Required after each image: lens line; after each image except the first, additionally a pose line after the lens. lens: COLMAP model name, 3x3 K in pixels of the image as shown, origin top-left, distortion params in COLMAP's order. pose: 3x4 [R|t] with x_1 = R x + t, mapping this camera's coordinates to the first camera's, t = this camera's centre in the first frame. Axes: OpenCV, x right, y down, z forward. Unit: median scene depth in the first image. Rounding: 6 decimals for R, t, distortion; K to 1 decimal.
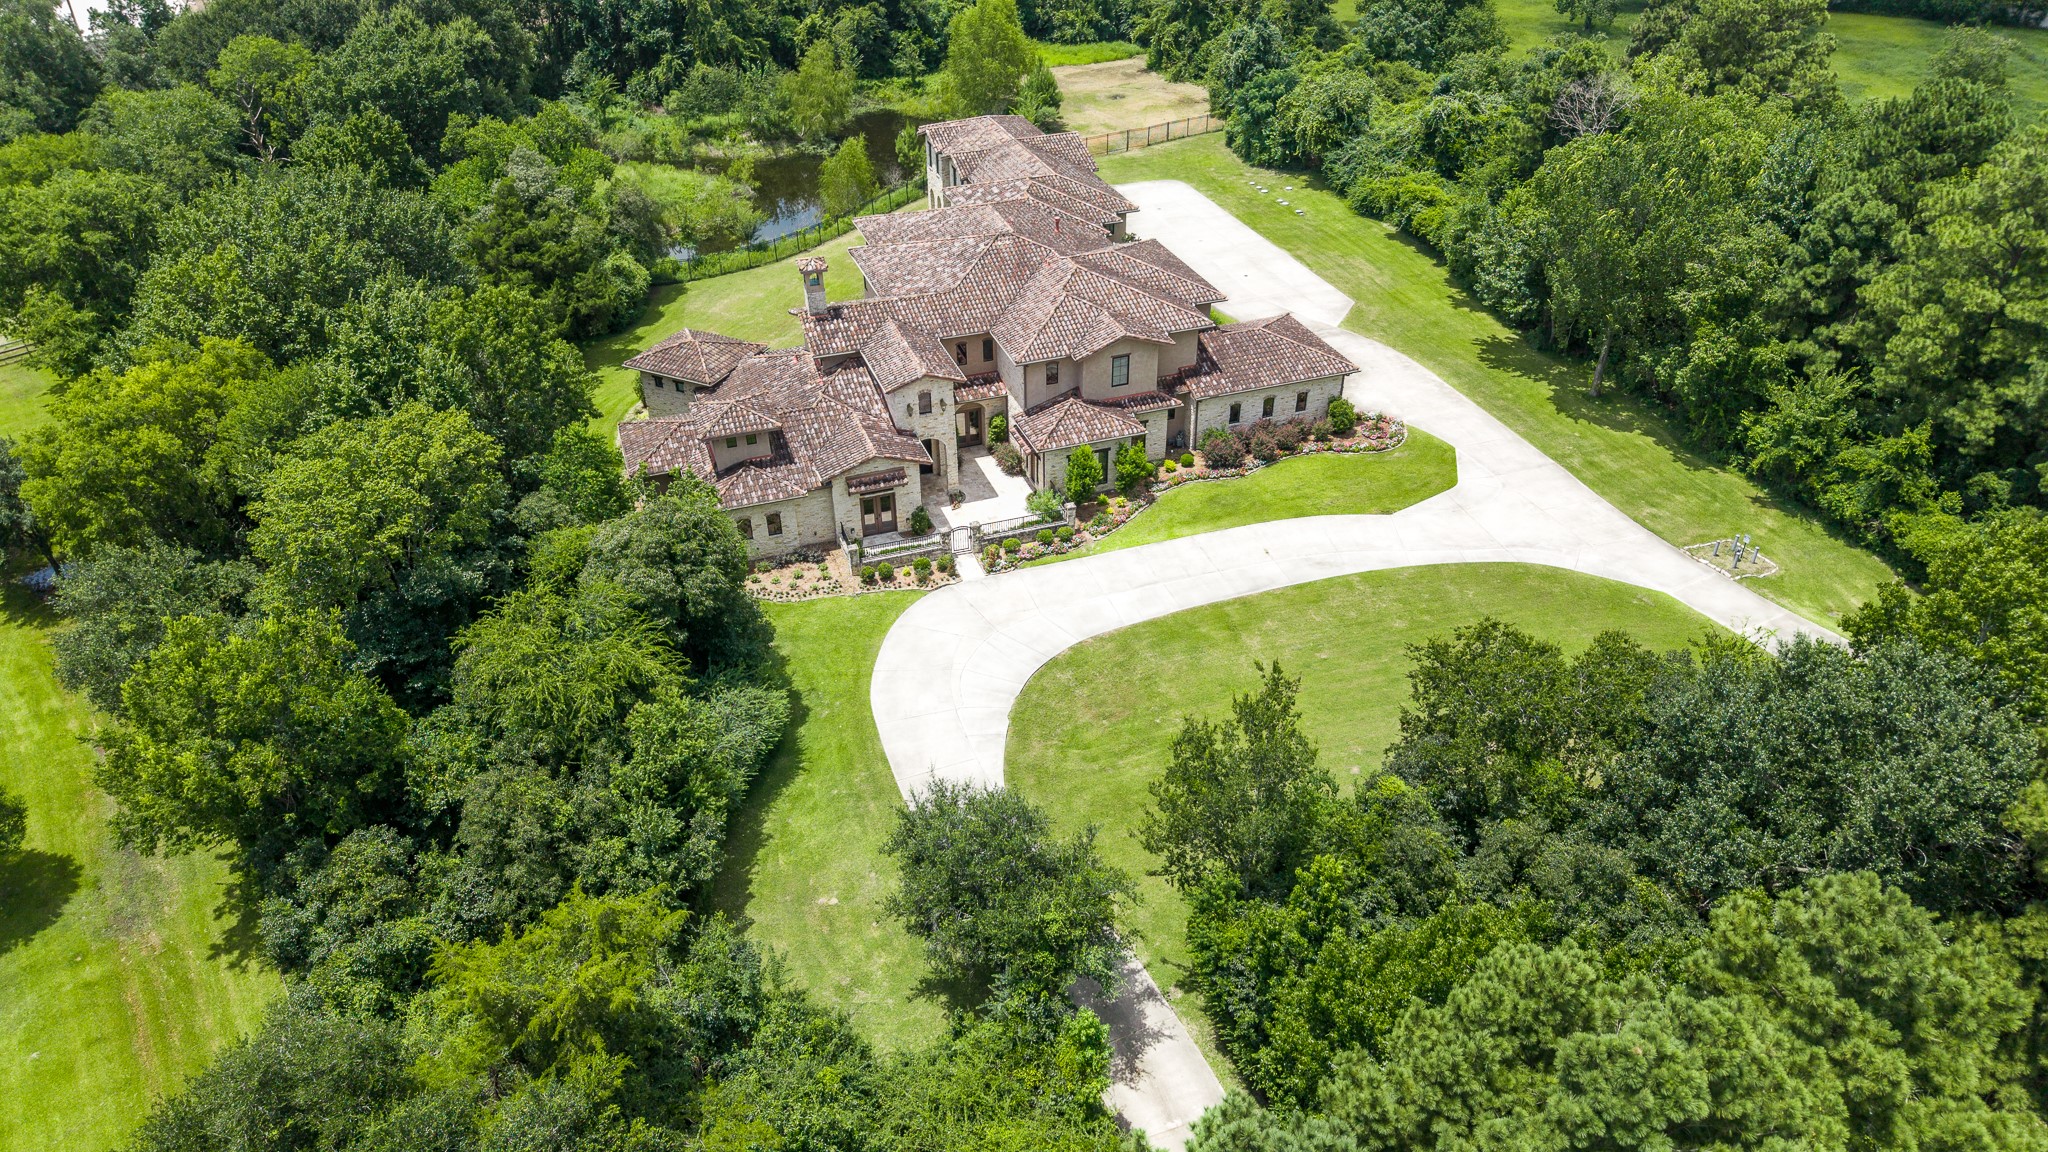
lens RADIAL K [[1410.5, 0, 1035.2], [0, 1410.5, 581.9], [0, 0, 1]] dist [0.051514, -0.025127]
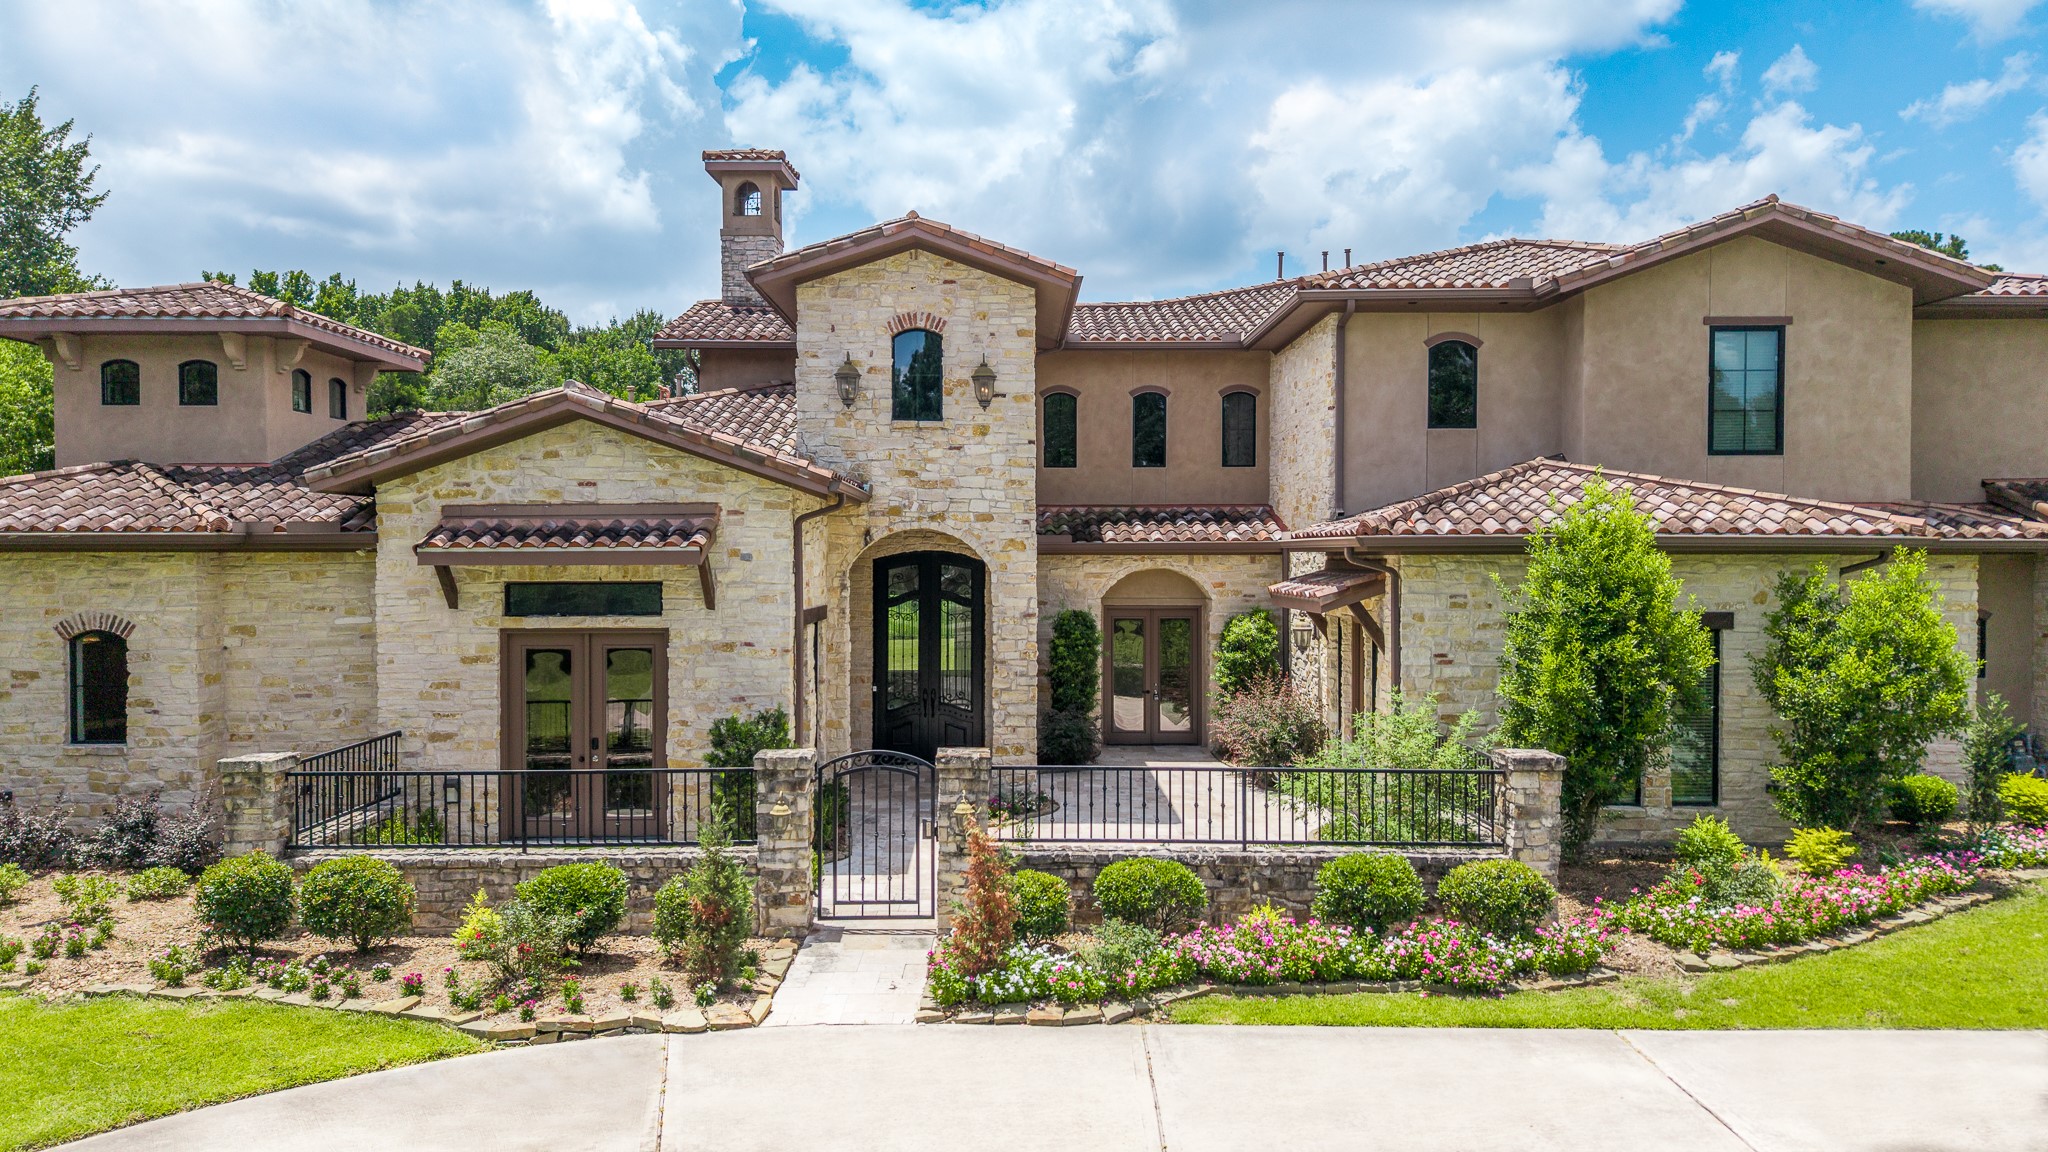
lens RADIAL K [[1410.5, 0, 1020.9], [0, 1410.5, 582.8], [0, 0, 1]] dist [0.051514, -0.025127]
pose [[0.942617, 0.007989, -0.333781, 0.024427], [-0.183937, 0.846751, -0.499180, 0.028622], [0.278642, 0.531930, 0.799631, 0.797912]]
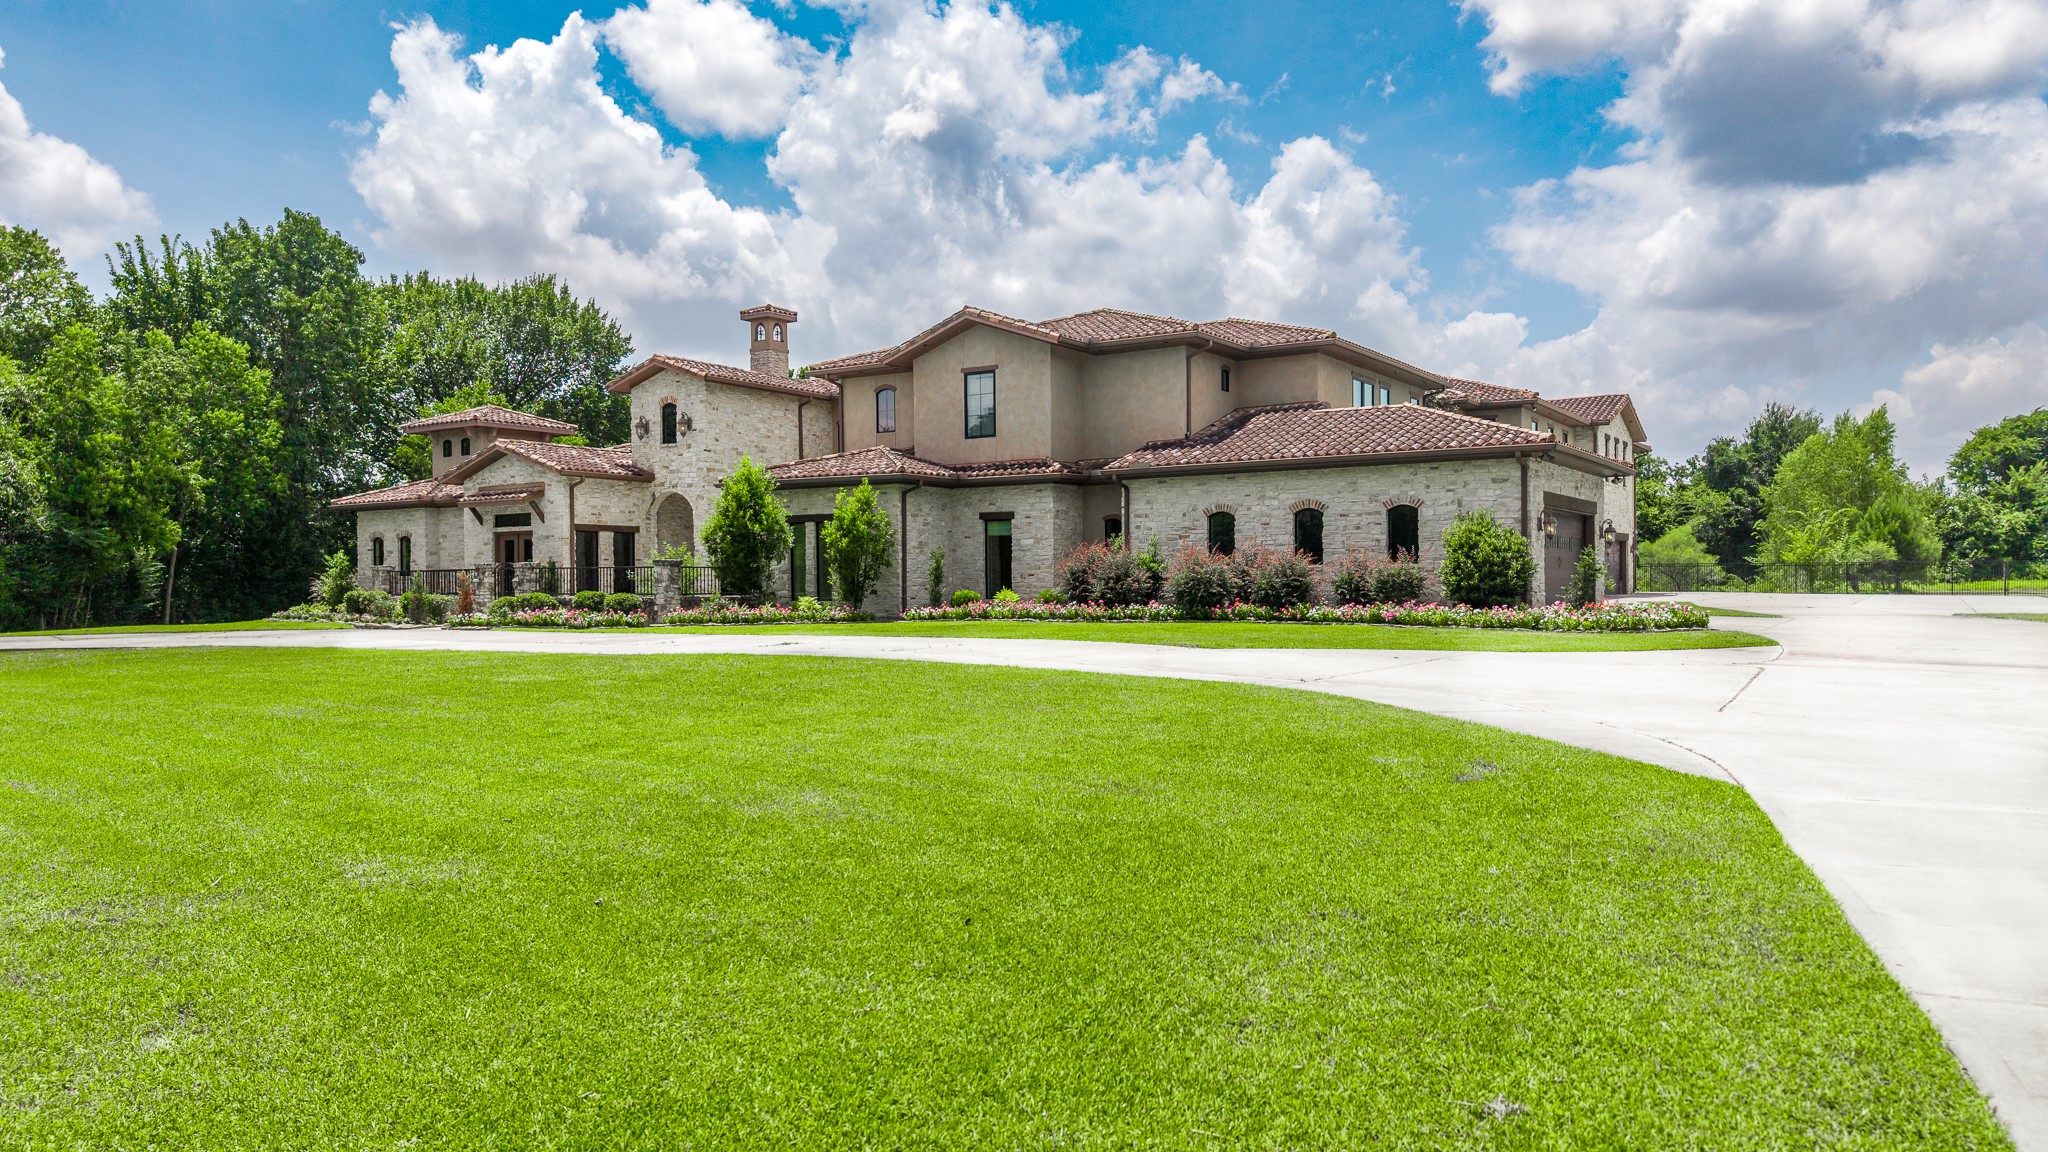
lens RADIAL K [[1410.5, 0, 1039.9], [0, 1410.5, 572.3], [0, 0, 1]] dist [0.051514, -0.025127]
pose [[0.603324, -0.005614, -0.797477, 0.464567], [-0.428765, 0.840871, -0.330298, 0.050370], [0.672429, 0.541207, 0.504910, 0.817842]]
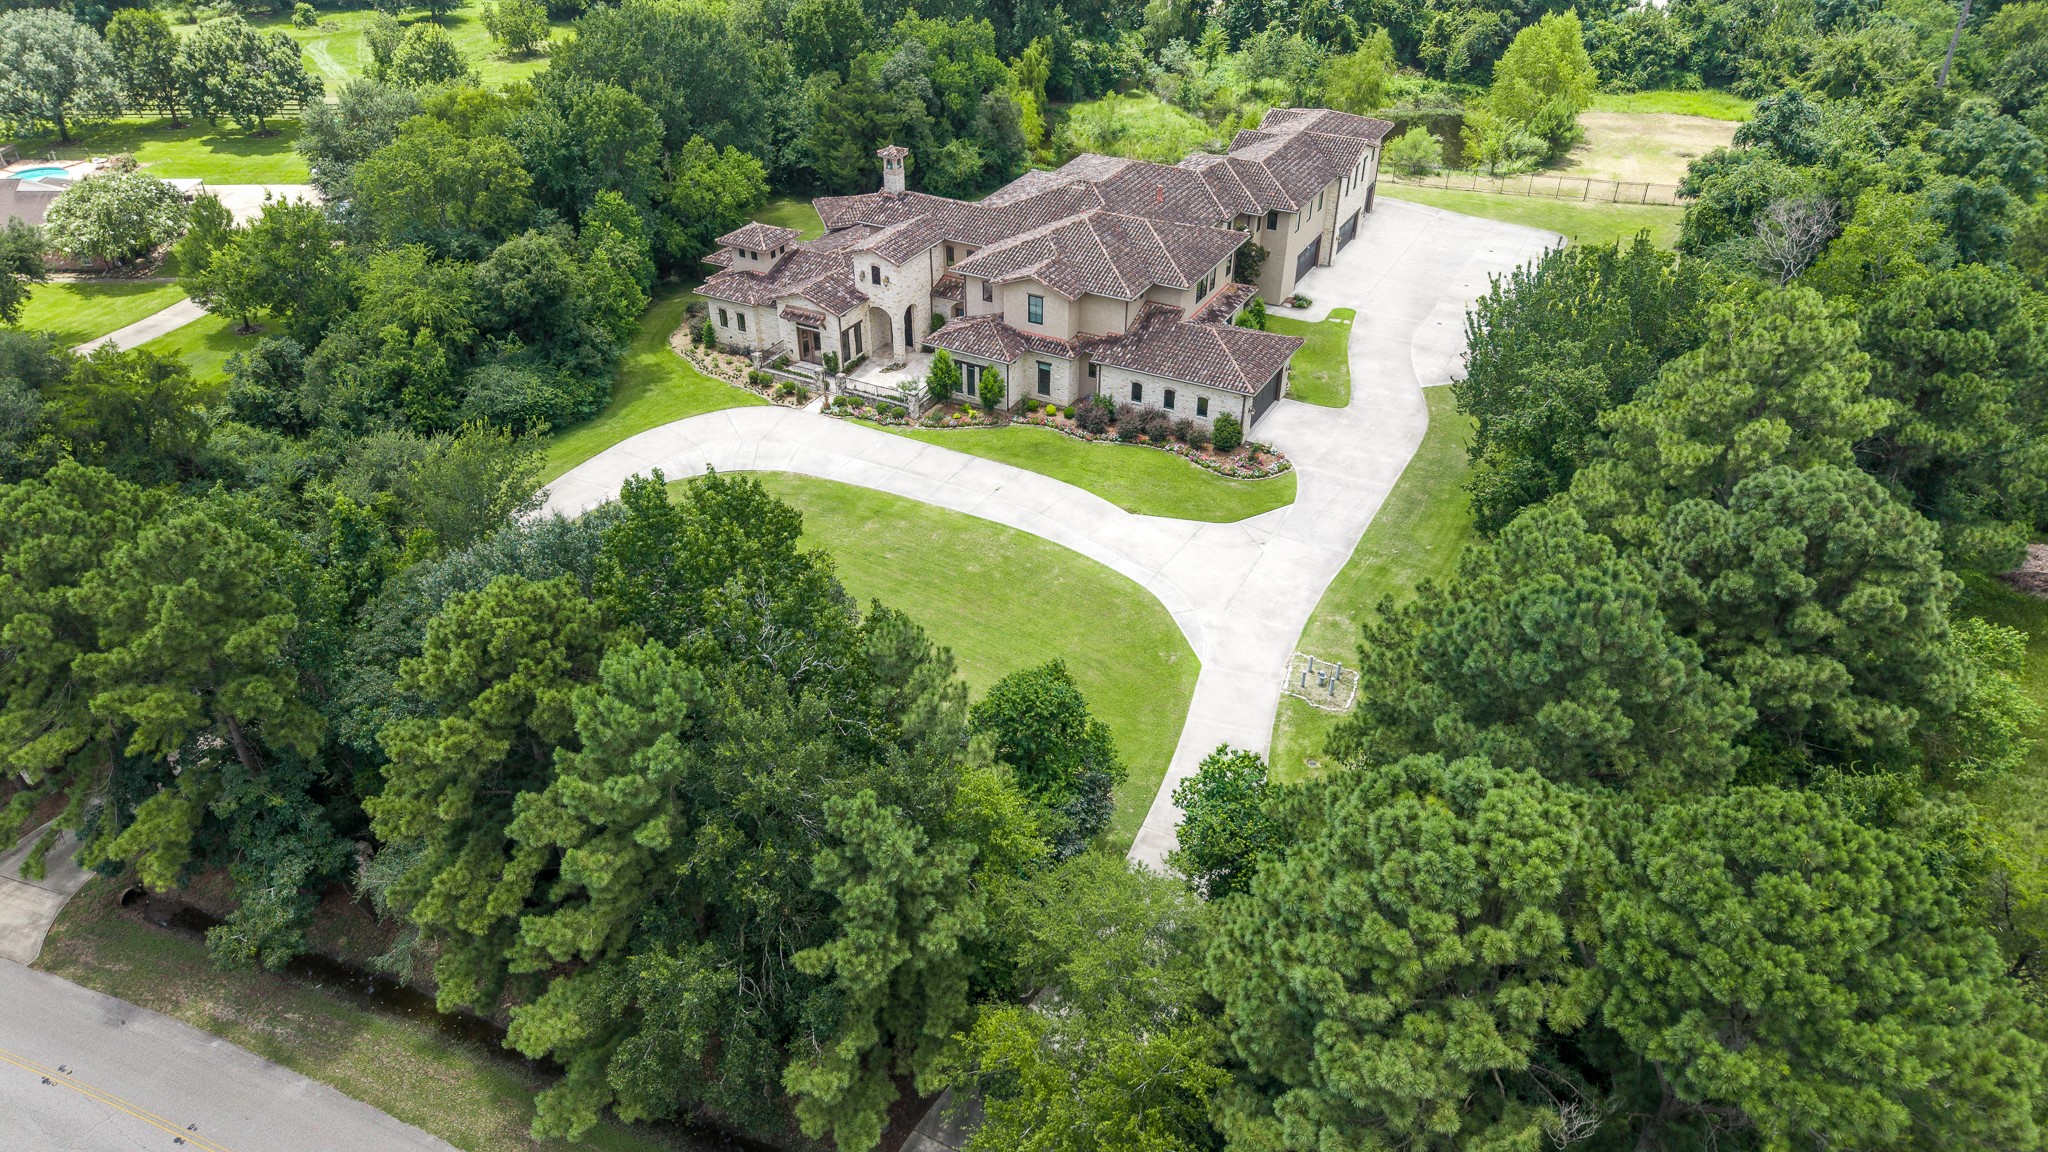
lens RADIAL K [[1410.5, 0, 1049.3], [0, 1410.5, 614.9], [0, 0, 1]] dist [0.051514, -0.025127]
pose [[0.670653, 0.429438, -0.604820, 0.858609], [-0.412782, 0.893523, 0.176712, -0.138527], [0.616308, 0.131146, 0.776508, 0.179630]]
